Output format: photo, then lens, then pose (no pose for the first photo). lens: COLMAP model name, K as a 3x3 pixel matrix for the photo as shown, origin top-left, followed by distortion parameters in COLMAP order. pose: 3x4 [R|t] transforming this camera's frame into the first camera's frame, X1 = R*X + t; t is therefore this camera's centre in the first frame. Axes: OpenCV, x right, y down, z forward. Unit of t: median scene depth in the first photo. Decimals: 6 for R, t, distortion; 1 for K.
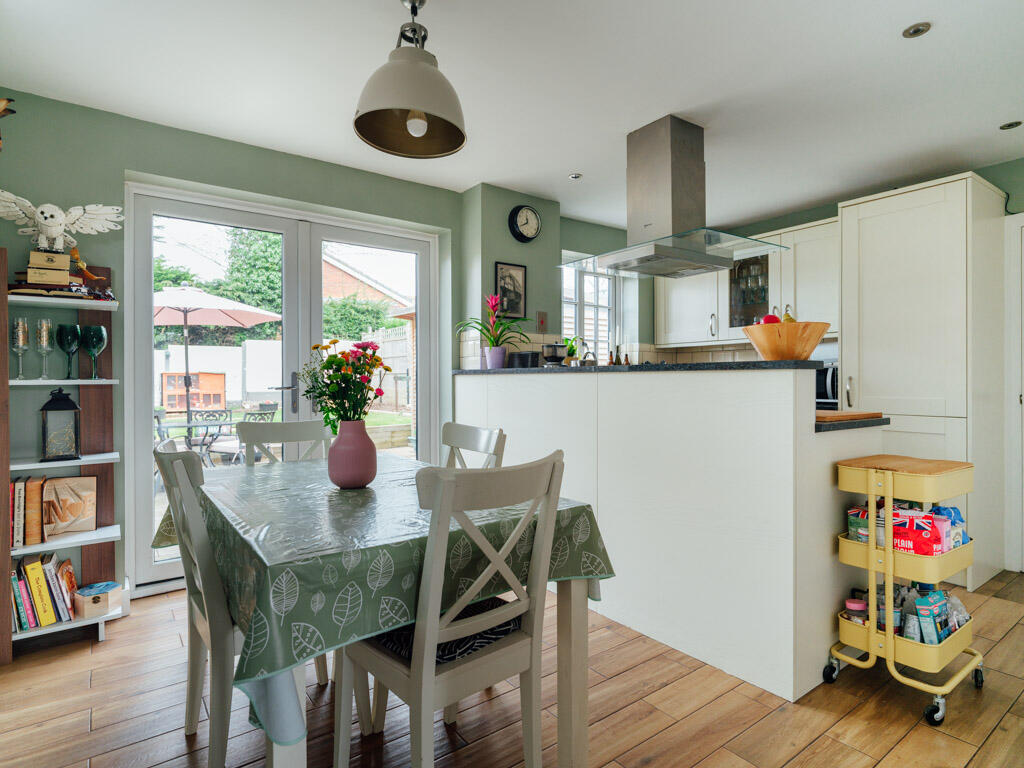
lens RADIAL K [[558.8, 0, 513.8], [0, 558.8, 384.5], [0, 0, 1]] dist [0.008225, -0.000328]
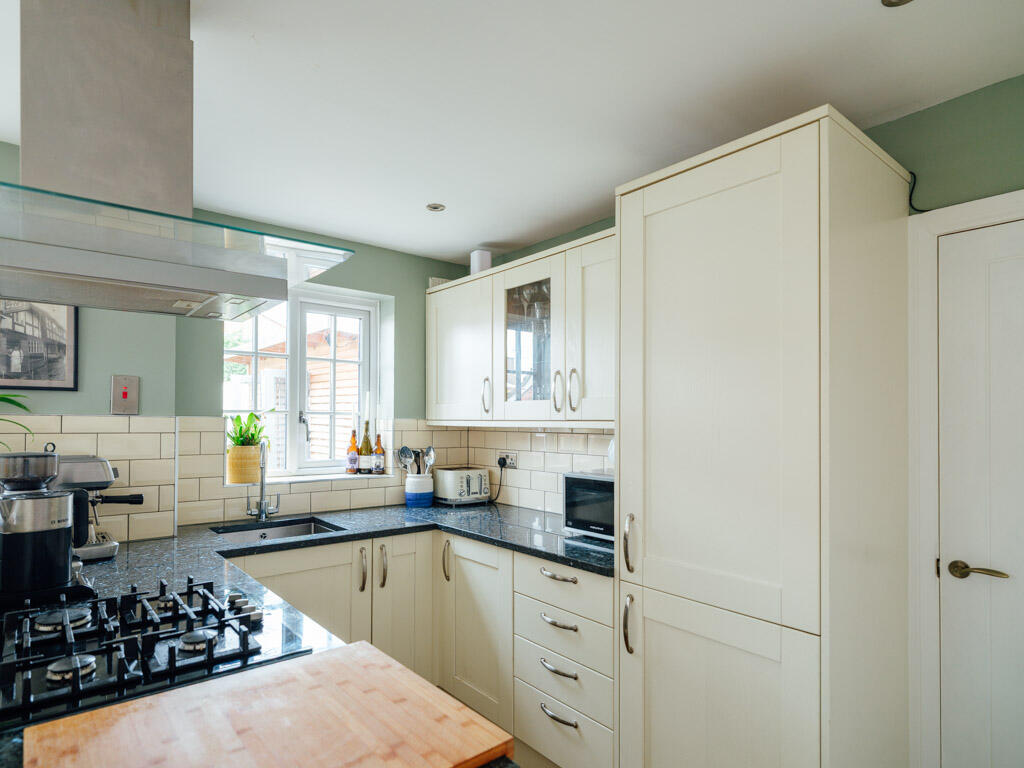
lens RADIAL K [[576.2, 0, 495.0], [0, 576.2, 419.3], [0, 0, 1]] dist [0.017565, 0.000561]
pose [[0.998368, 0.010049, 0.056224, 0.450904], [-0.009466, 0.999899, -0.010611, -0.099093], [-0.056325, 0.010062, 0.998362, 0.472642]]
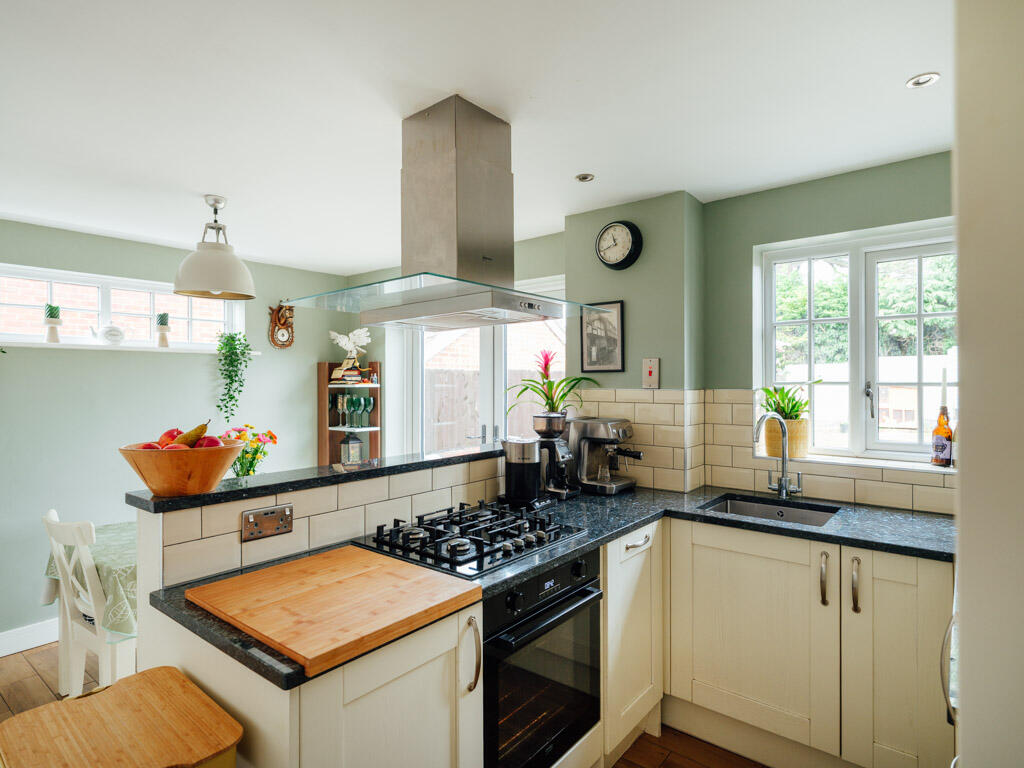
lens RADIAL K [[558.8, 0, 513.8], [0, 558.8, 384.5], [0, 0, 1]] dist [0.008225, -0.000328]
pose [[0.251849, 0.005844, -0.967749, 0.810892], [-0.004961, 0.999976, 0.004747, -0.116508], [0.967754, 0.003606, 0.251872, 0.764856]]
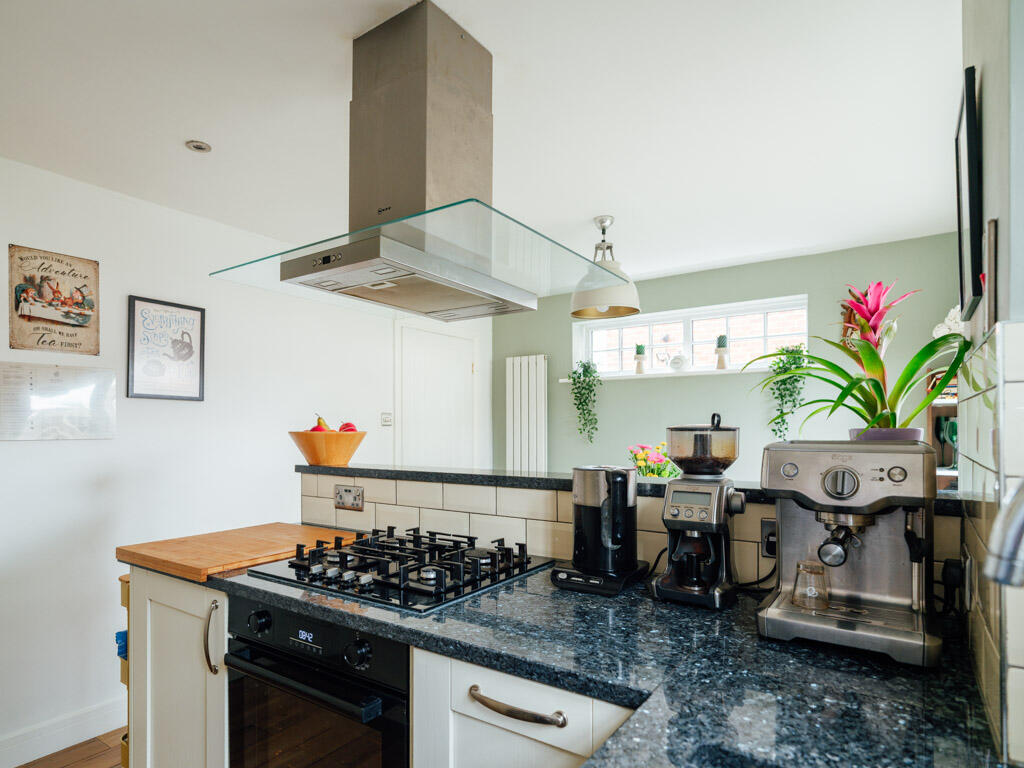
lens RADIAL K [[576.2, 0, 495.0], [0, 576.2, 419.3], [0, 0, 1]] dist [0.017565, 0.000561]
pose [[-0.946740, -0.001778, -0.321993, 0.345794], [0.000769, 0.999969, -0.007784, -0.074188], [0.321997, -0.007617, -0.946710, 1.313784]]
